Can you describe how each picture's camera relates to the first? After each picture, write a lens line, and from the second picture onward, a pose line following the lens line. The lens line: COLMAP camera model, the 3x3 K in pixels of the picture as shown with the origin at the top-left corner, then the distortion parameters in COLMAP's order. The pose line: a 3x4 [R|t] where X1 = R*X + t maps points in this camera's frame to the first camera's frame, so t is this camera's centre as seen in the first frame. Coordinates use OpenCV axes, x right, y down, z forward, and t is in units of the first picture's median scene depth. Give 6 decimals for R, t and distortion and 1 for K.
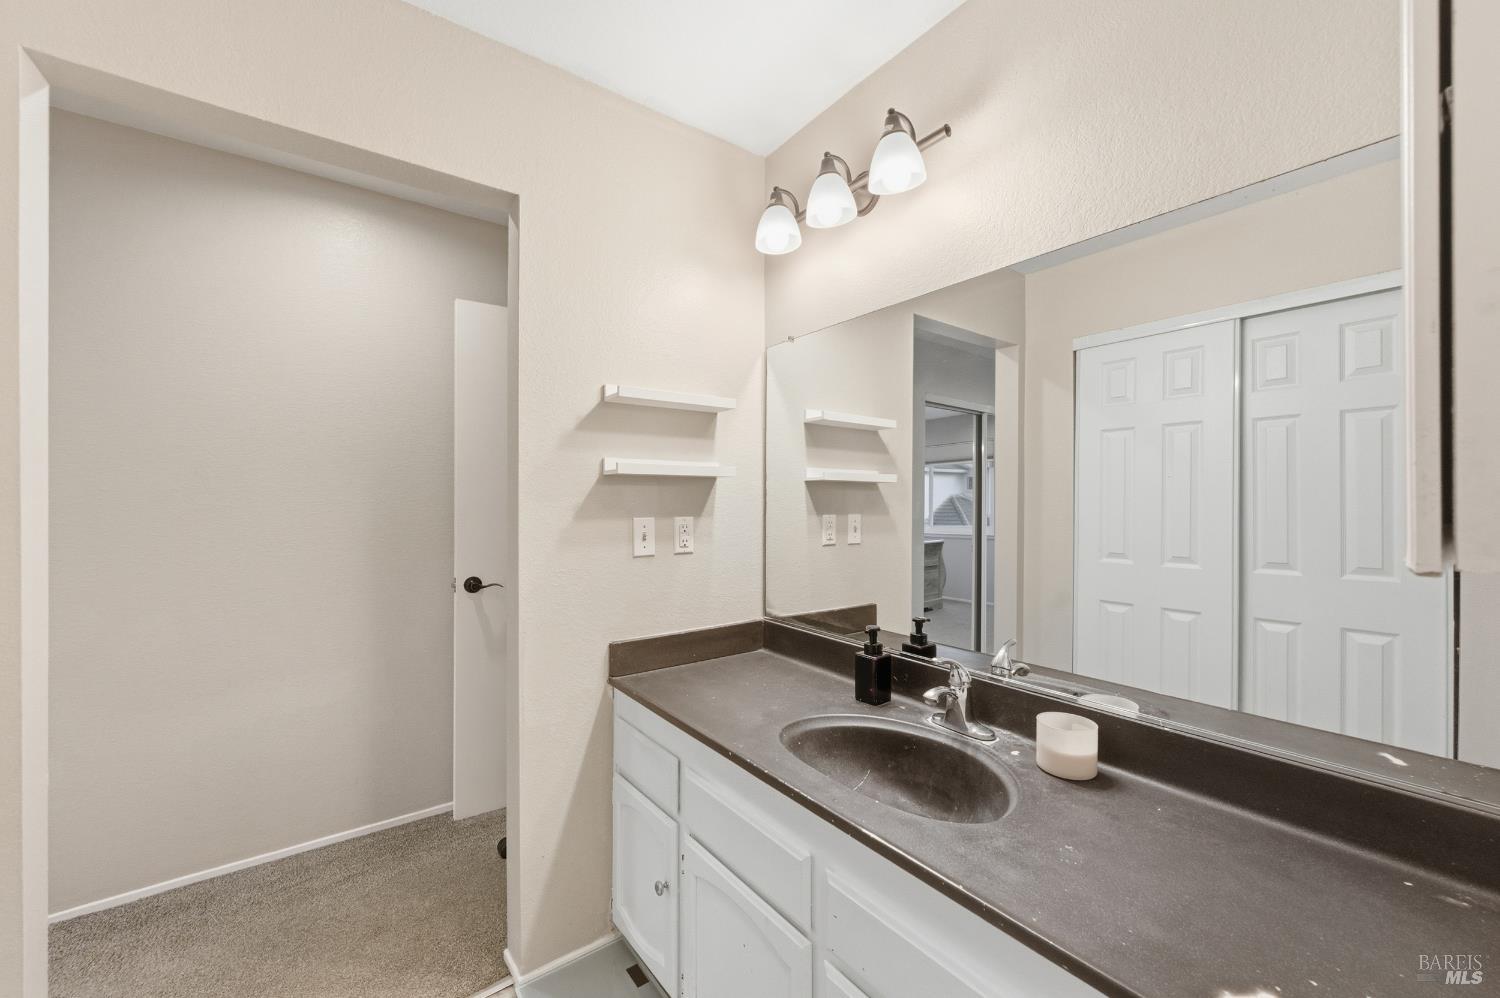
lens RADIAL K [[588.8, 0, 751.0], [0, 588.8, 500.6], [0, 0, 1]] dist [0.001840, -0.000200]
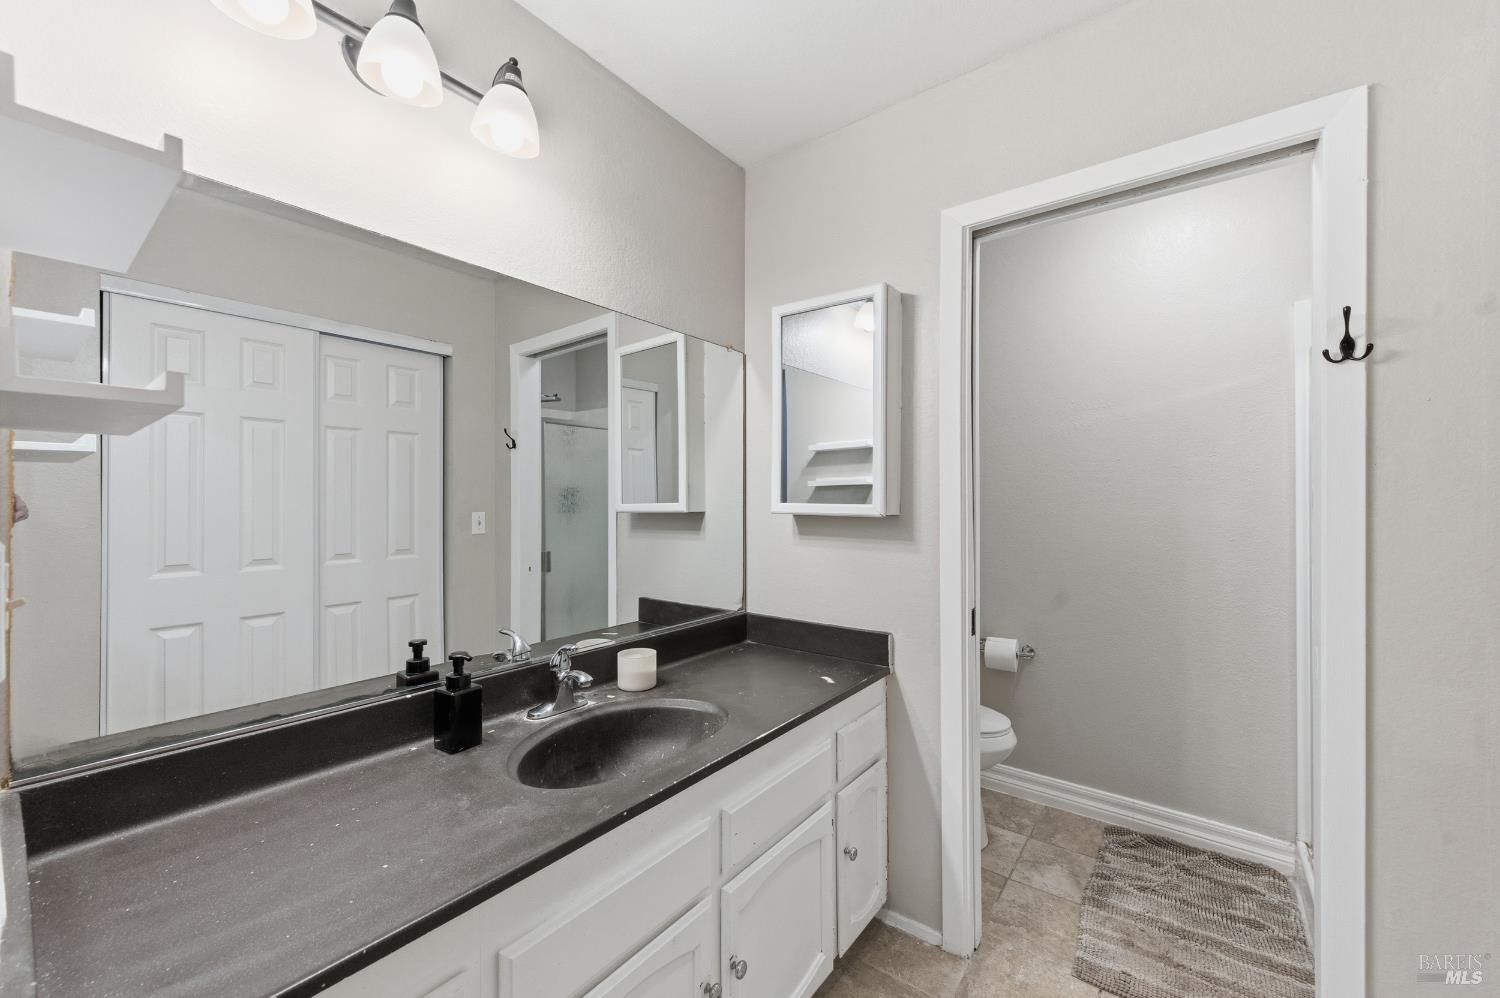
lens RADIAL K [[588.8, 0, 751.0], [0, 588.8, 500.6], [0, 0, 1]] dist [0.001840, -0.000200]
pose [[-0.274782, 0.001750, 0.961505, -0.628775], [0.004431, 0.999990, -0.000554, 0.007090], [-0.961496, 0.004108, -0.274787, 0.782936]]
